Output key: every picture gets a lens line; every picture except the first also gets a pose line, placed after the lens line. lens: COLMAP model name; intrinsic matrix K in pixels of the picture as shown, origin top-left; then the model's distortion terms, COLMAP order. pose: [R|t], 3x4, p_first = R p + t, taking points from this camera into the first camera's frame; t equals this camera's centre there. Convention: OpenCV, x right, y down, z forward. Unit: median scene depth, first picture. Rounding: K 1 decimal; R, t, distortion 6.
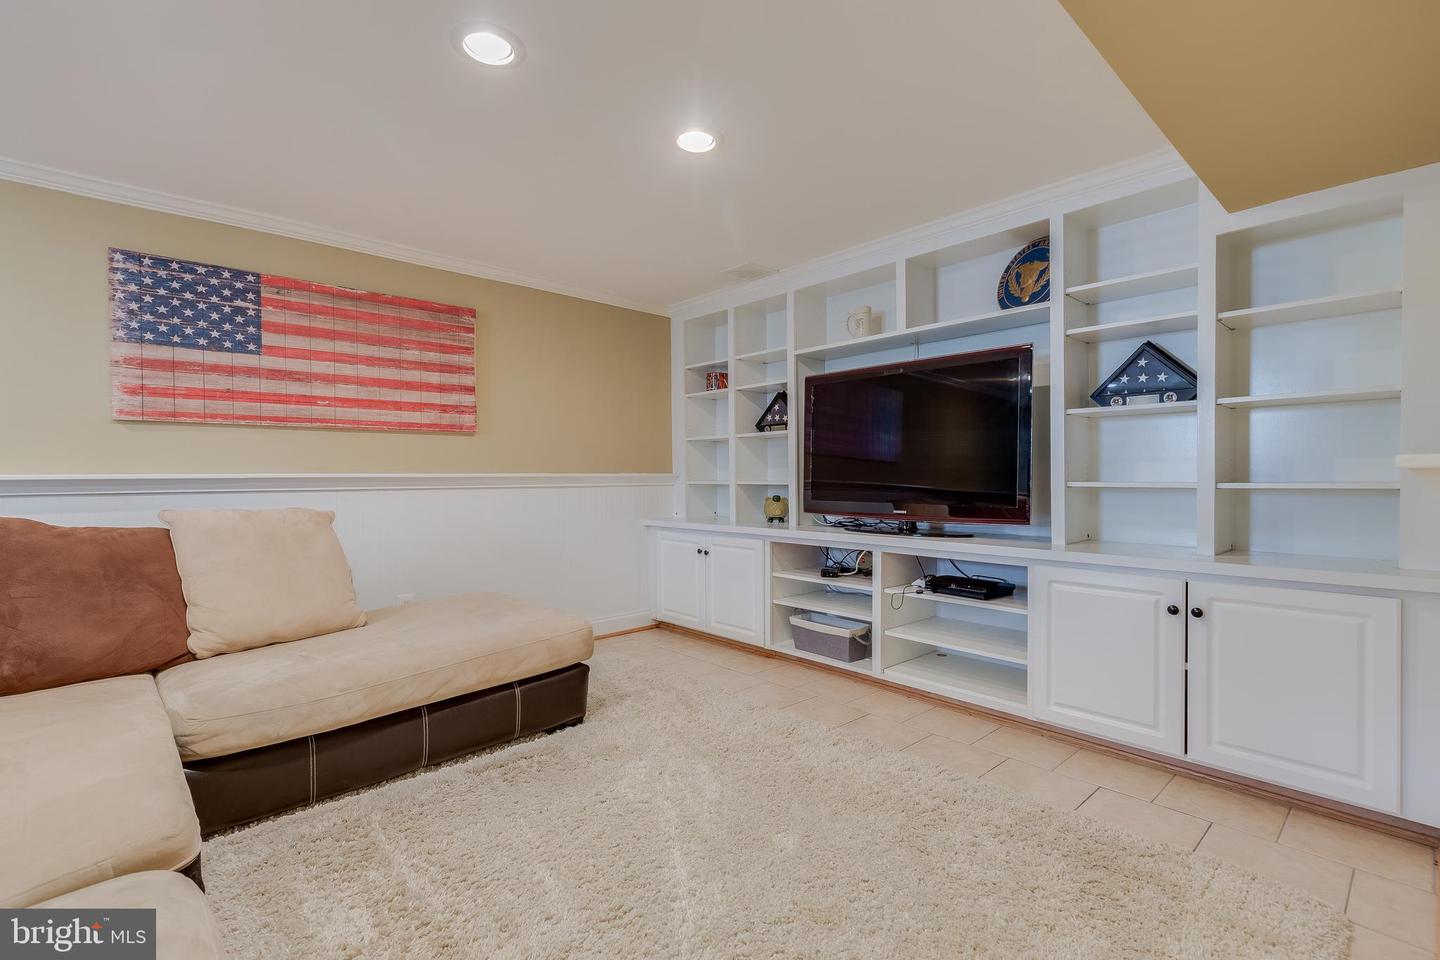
lens RADIAL K [[654.2, 0, 726.1], [0, 654.2, 487.4], [0, 0, 1]] dist [0.002455, 0.000066]
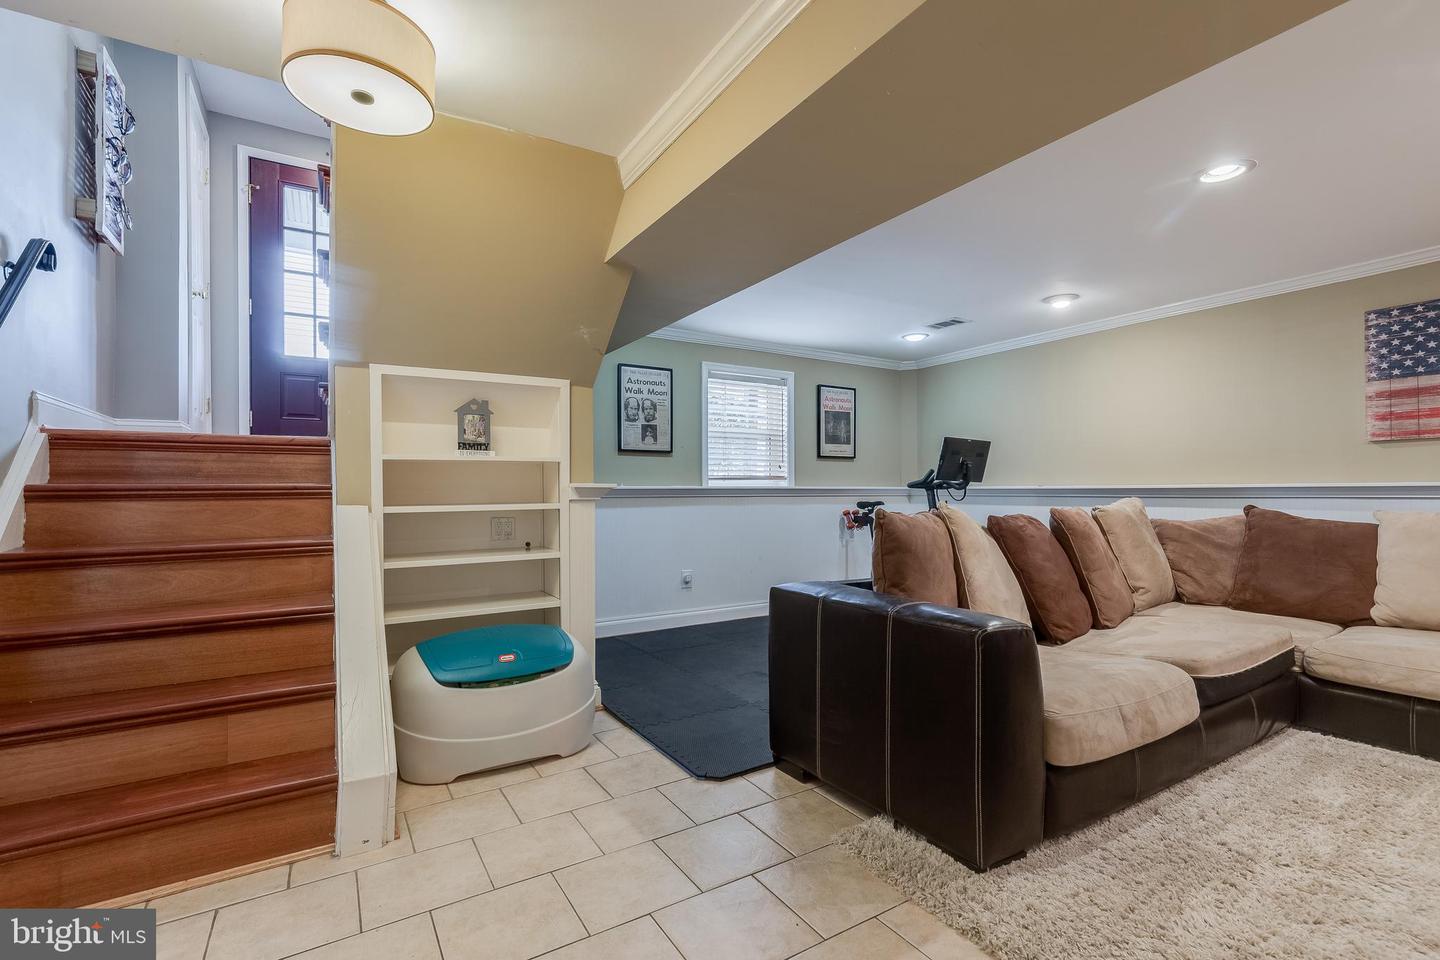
lens RADIAL K [[654.2, 0, 726.1], [0, 654.2, 487.4], [0, 0, 1]] dist [0.002455, 0.000066]
pose [[-0.175081, -0.001167, -0.984553, 0.564467], [-0.011354, 0.999935, 0.000833, 0.002624], [0.984489, 0.011325, -0.175083, -0.034964]]
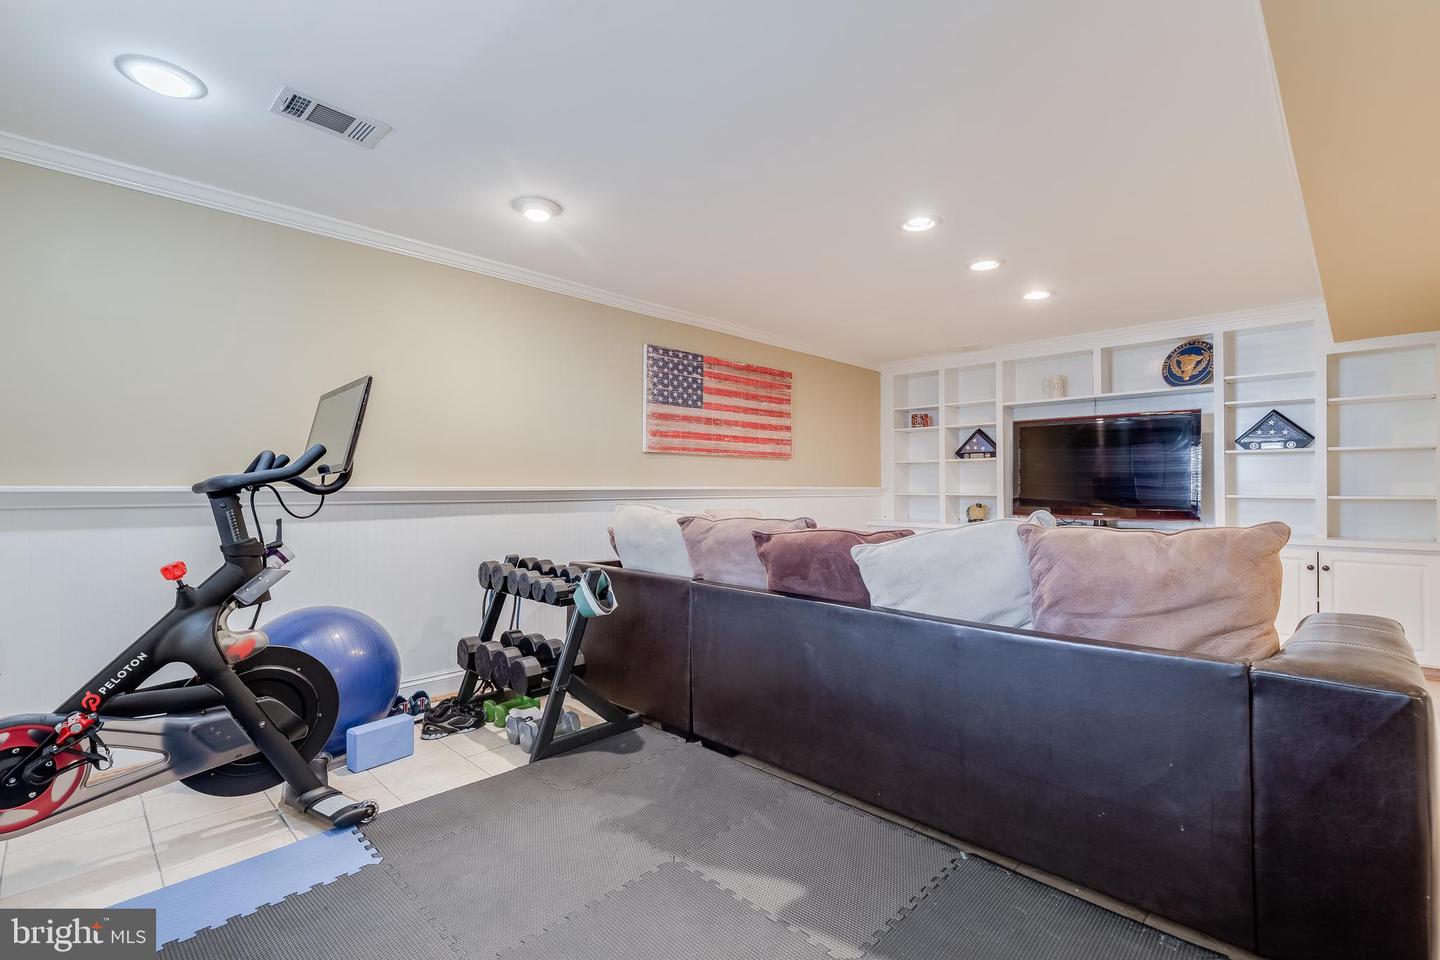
lens RADIAL K [[654.2, 0, 726.1], [0, 654.2, 487.4], [0, 0, 1]] dist [0.002455, 0.000066]
pose [[0.998914, 0.006179, 0.046189, -0.783186], [-0.005294, 0.999800, -0.019260, 0.010776], [-0.046299, 0.018995, 0.998747, -0.559952]]
